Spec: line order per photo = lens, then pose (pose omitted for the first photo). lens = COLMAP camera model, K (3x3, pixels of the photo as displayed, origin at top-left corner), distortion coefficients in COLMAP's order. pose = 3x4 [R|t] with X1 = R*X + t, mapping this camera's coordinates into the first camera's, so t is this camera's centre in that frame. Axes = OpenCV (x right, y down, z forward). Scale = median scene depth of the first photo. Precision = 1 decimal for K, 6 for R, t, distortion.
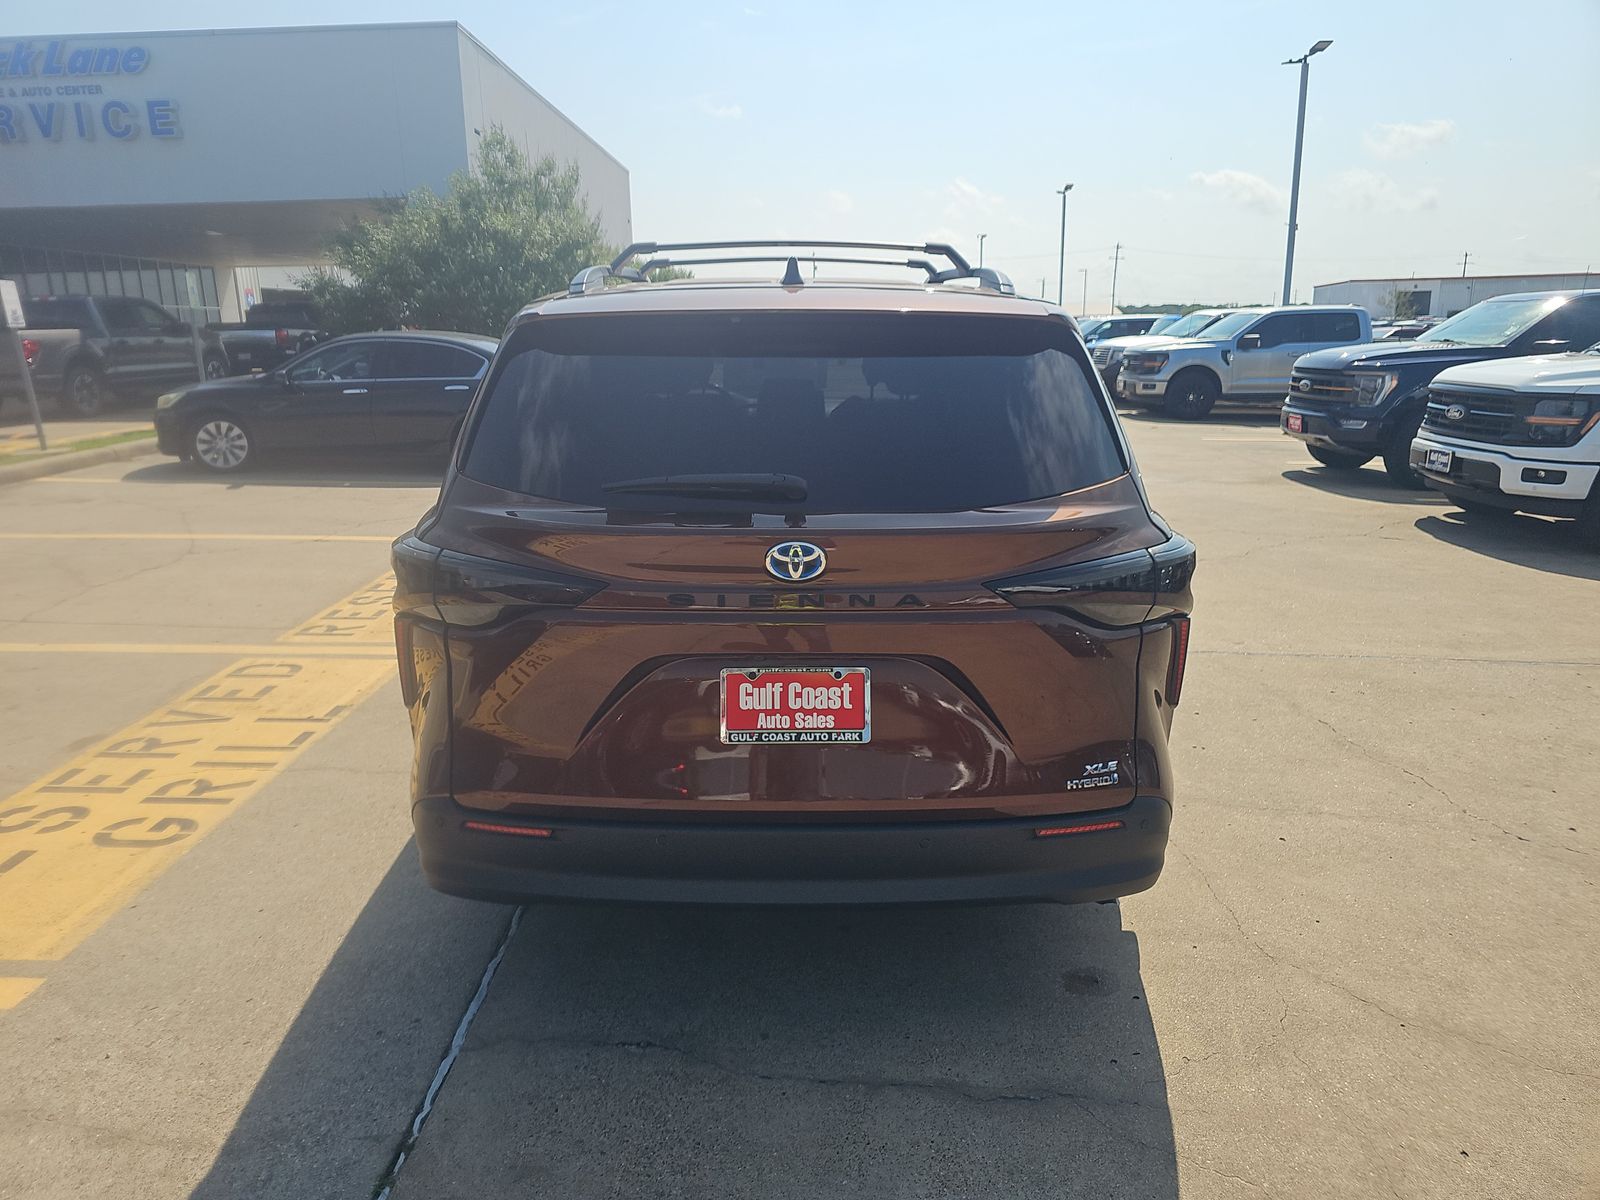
lens RADIAL K [[1071.3, 0, 835.7], [0, 1071.3, 587.4], [0, 0, 1]] dist [0.015844, -0.005307]
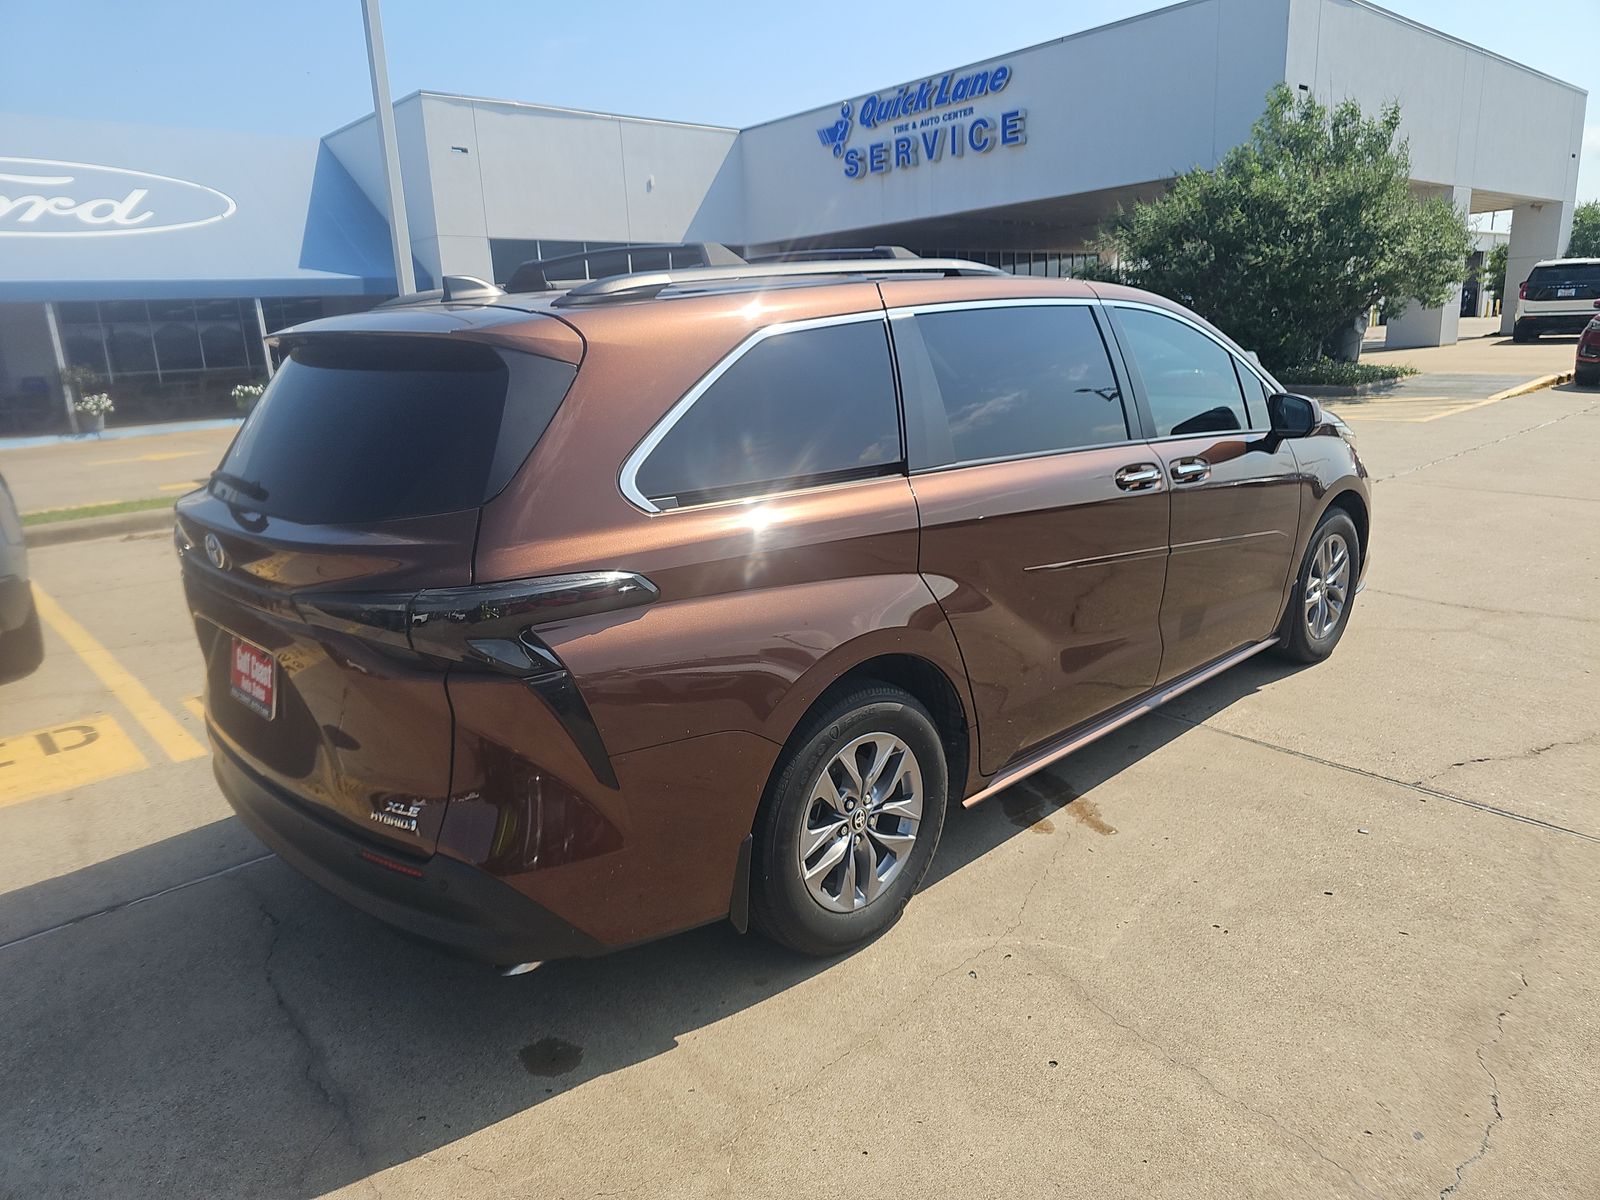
lens RADIAL K [[1104.8, 0, 800.0], [0, 1104.8, 600.0], [0, 0, 1]] dist [0.005884, -0.001601]
pose [[0.670837, 0.158464, -0.724477, 0.626837], [-0.138774, 0.986471, 0.087270, -0.080638], [0.728505, 0.041995, 0.683752, 0.310595]]
